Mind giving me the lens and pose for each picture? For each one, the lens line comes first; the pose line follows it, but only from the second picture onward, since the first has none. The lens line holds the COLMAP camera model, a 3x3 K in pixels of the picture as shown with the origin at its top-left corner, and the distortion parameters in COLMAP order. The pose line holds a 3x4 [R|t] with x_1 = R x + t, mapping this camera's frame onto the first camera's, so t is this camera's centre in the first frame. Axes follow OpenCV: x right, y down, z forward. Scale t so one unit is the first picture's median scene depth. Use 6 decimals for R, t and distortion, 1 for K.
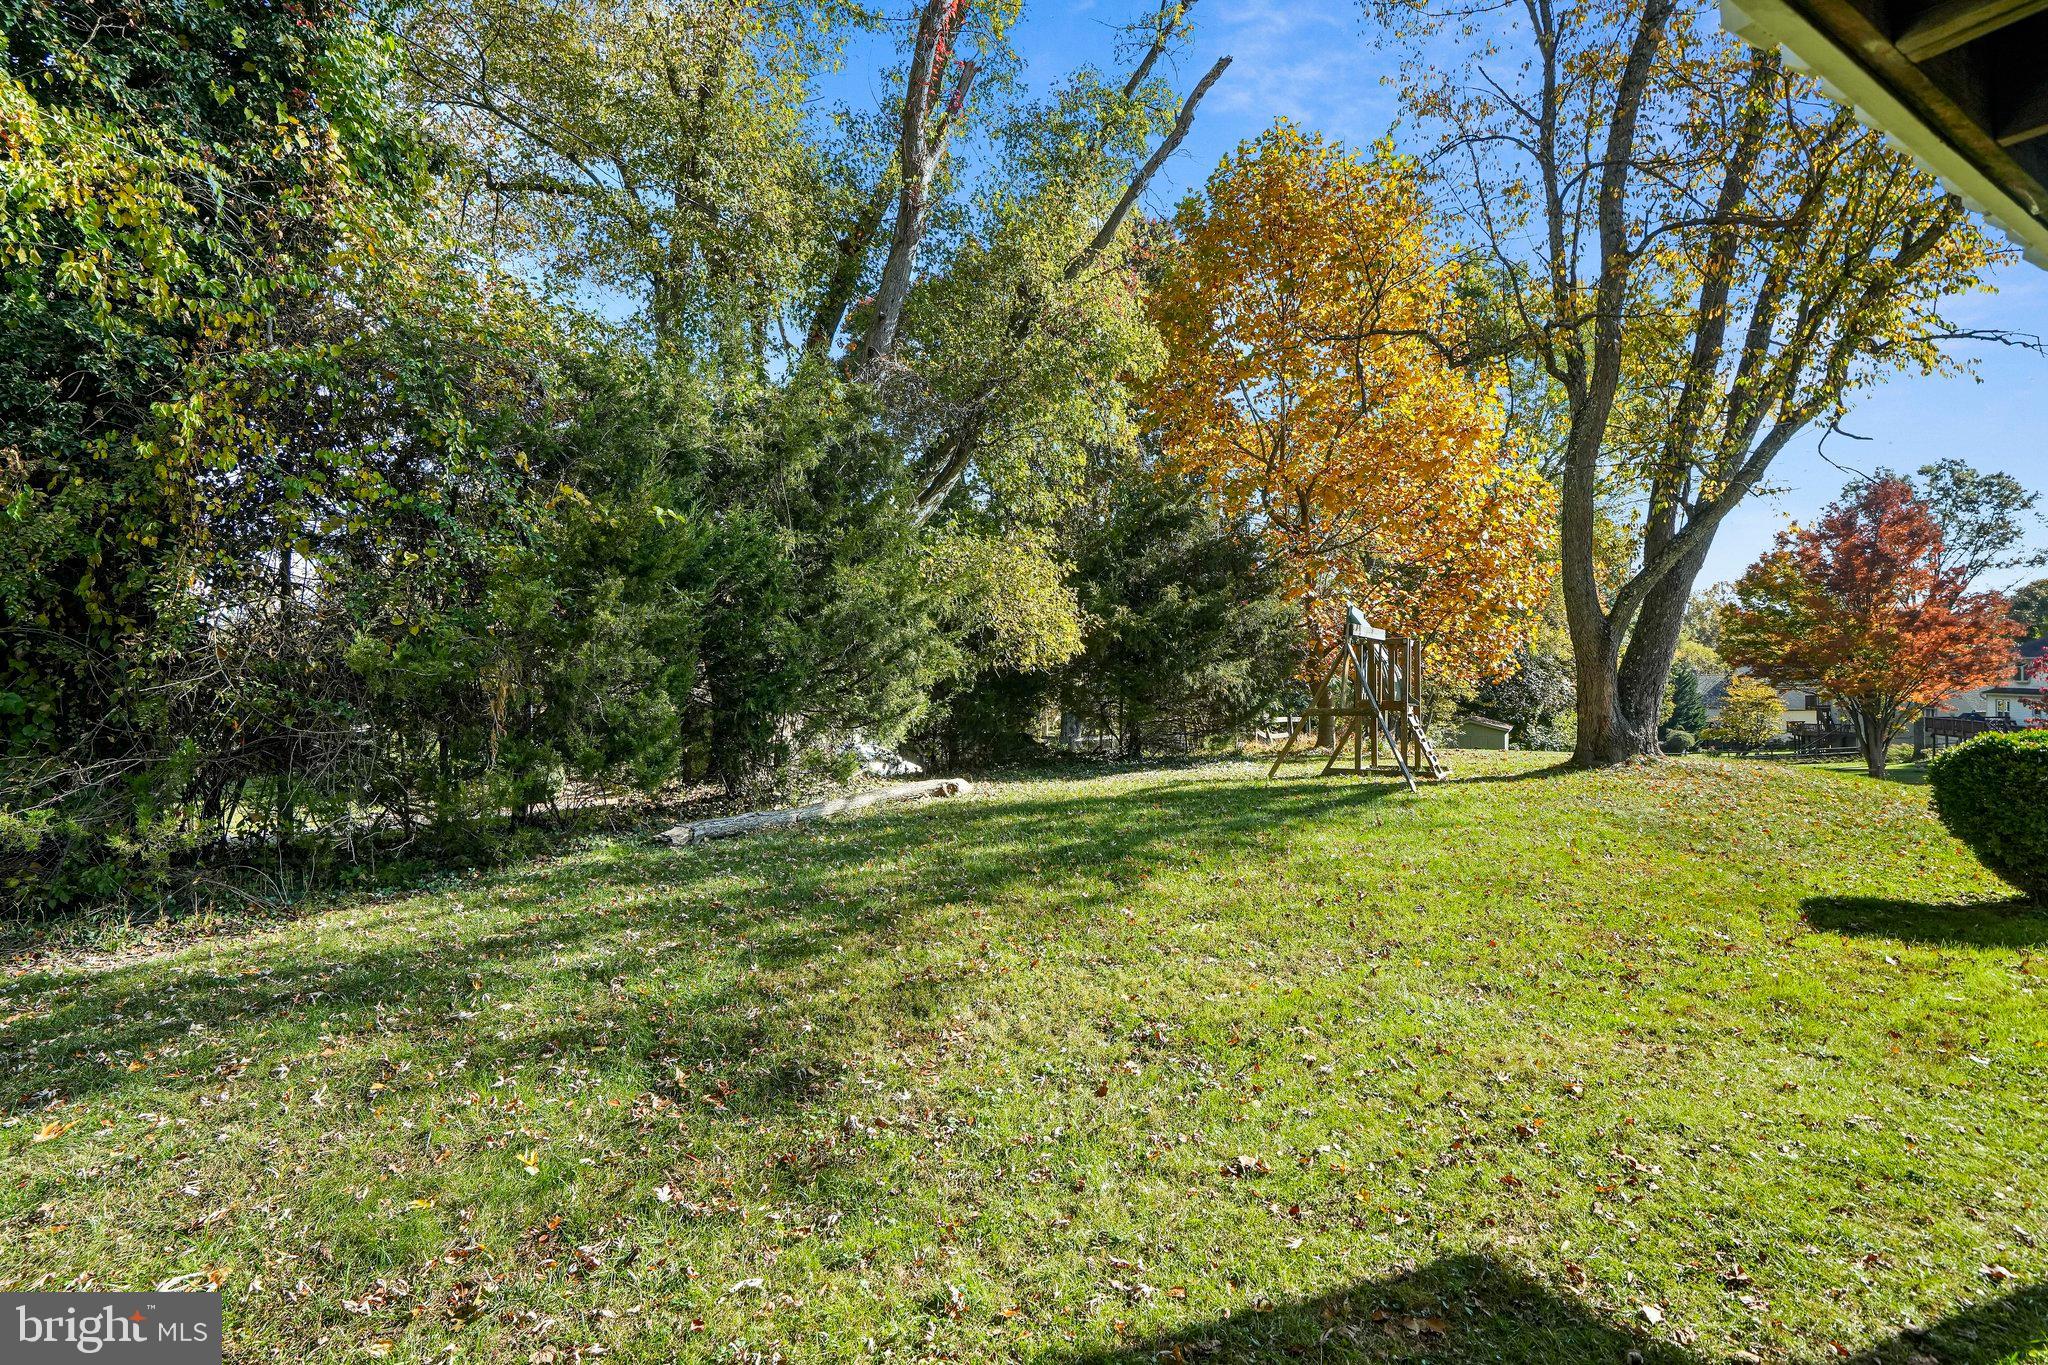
lens RADIAL K [[997.8, 0, 1036.1], [0, 997.8, 687.3], [0, 0, 1]] dist [-0.004440, -0.001185]
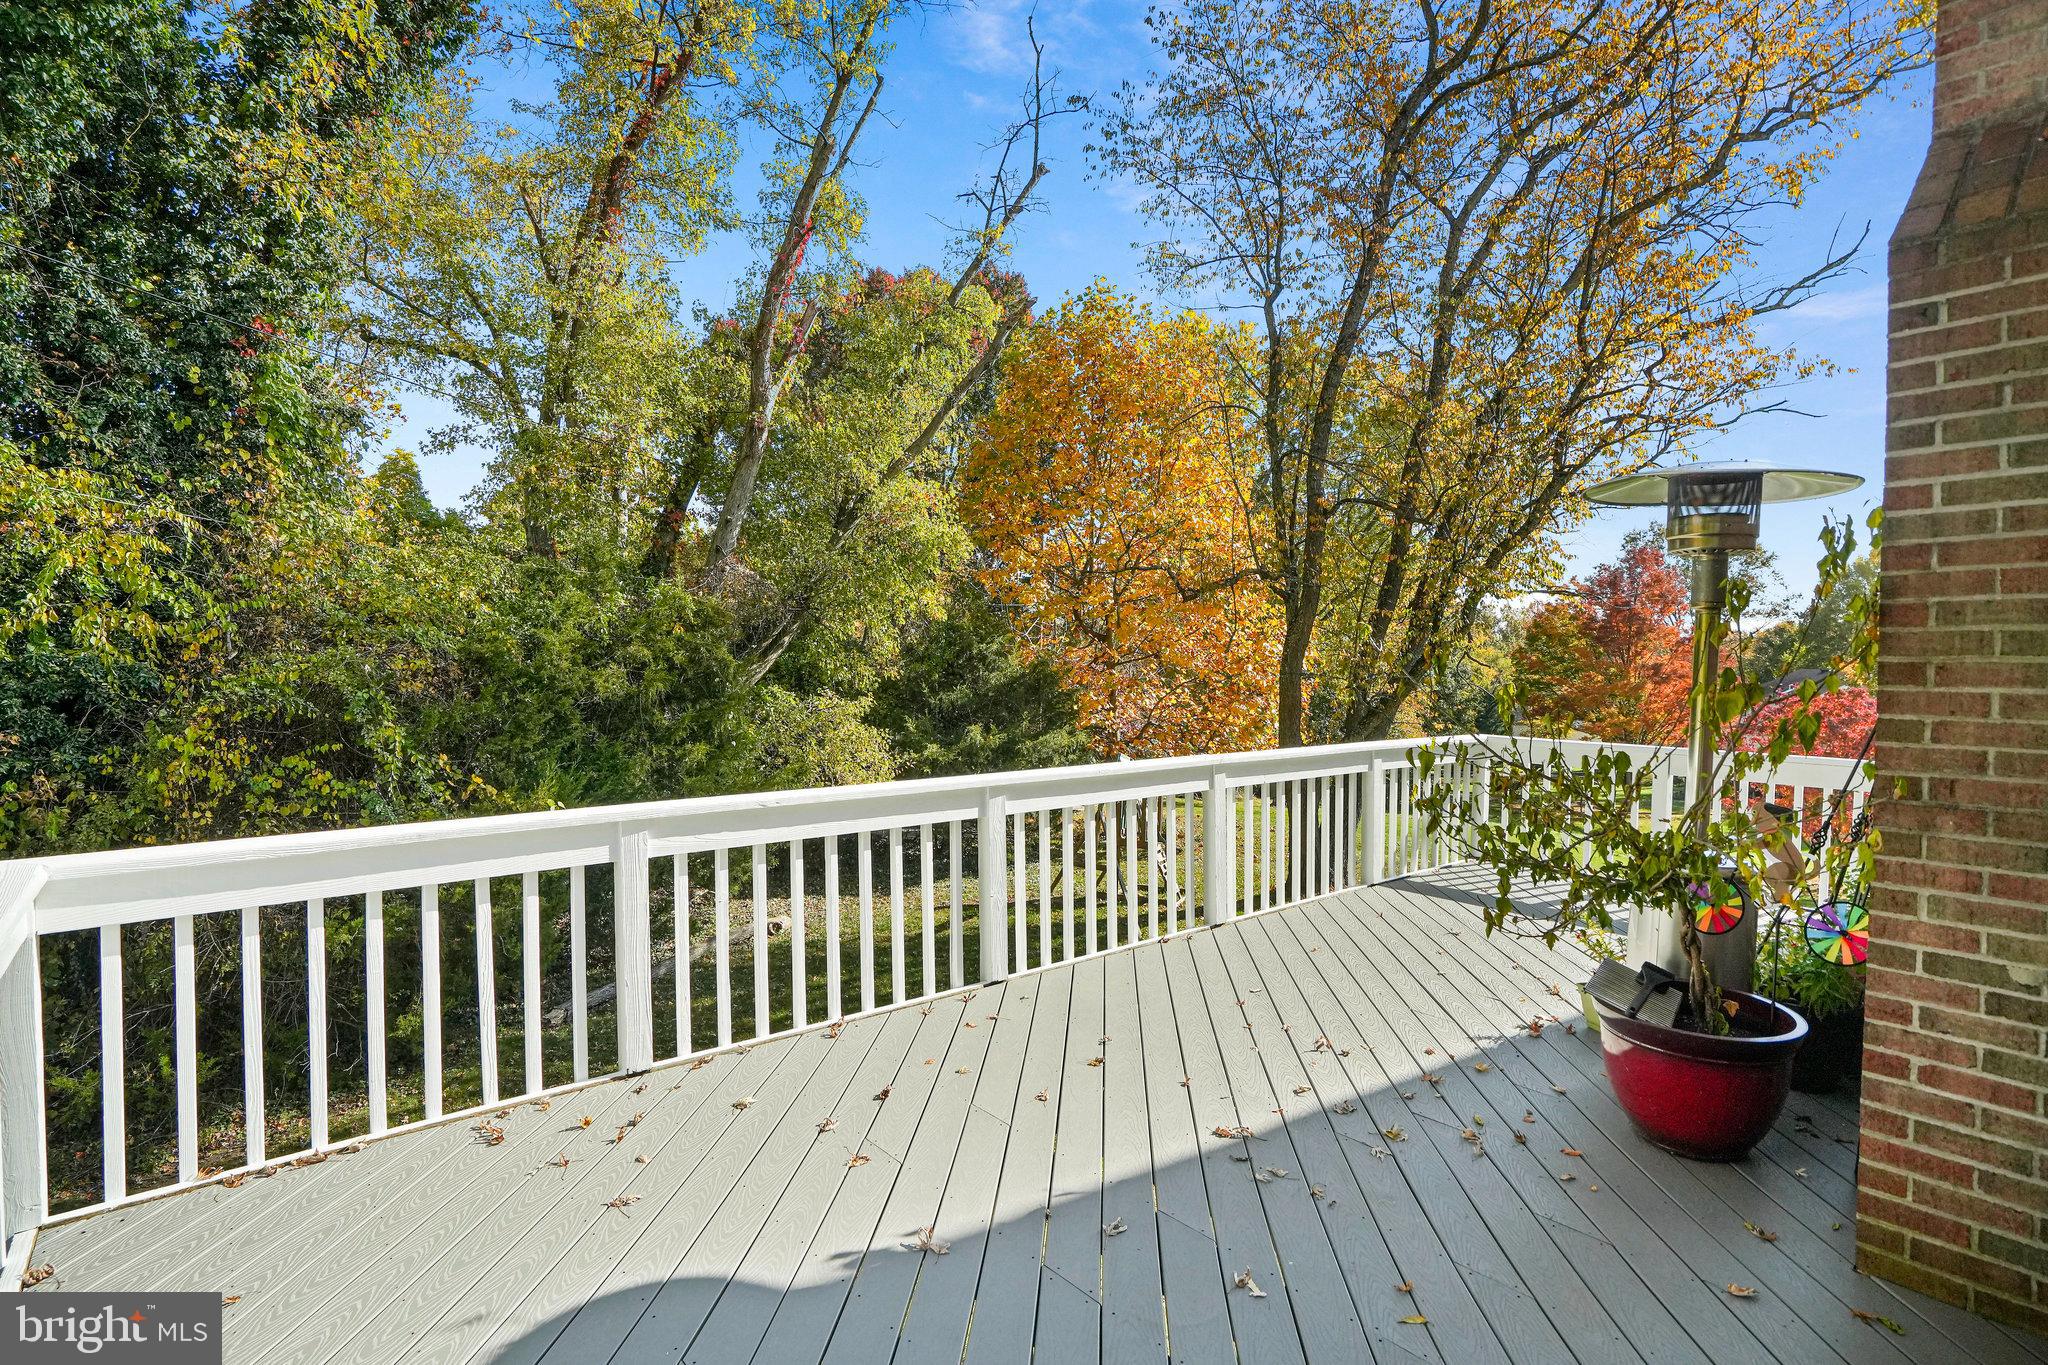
lens RADIAL K [[1006.3, 0, 1033.6], [0, 1006.3, 684.8], [0, 0, 1]] dist [-0.017067, 0.001285]
pose [[0.990285, 0.027204, 0.136367, 0.045879], [-0.027798, 0.999611, 0.002456, -0.180285], [-0.136247, -0.006223, 0.990655, -0.223839]]
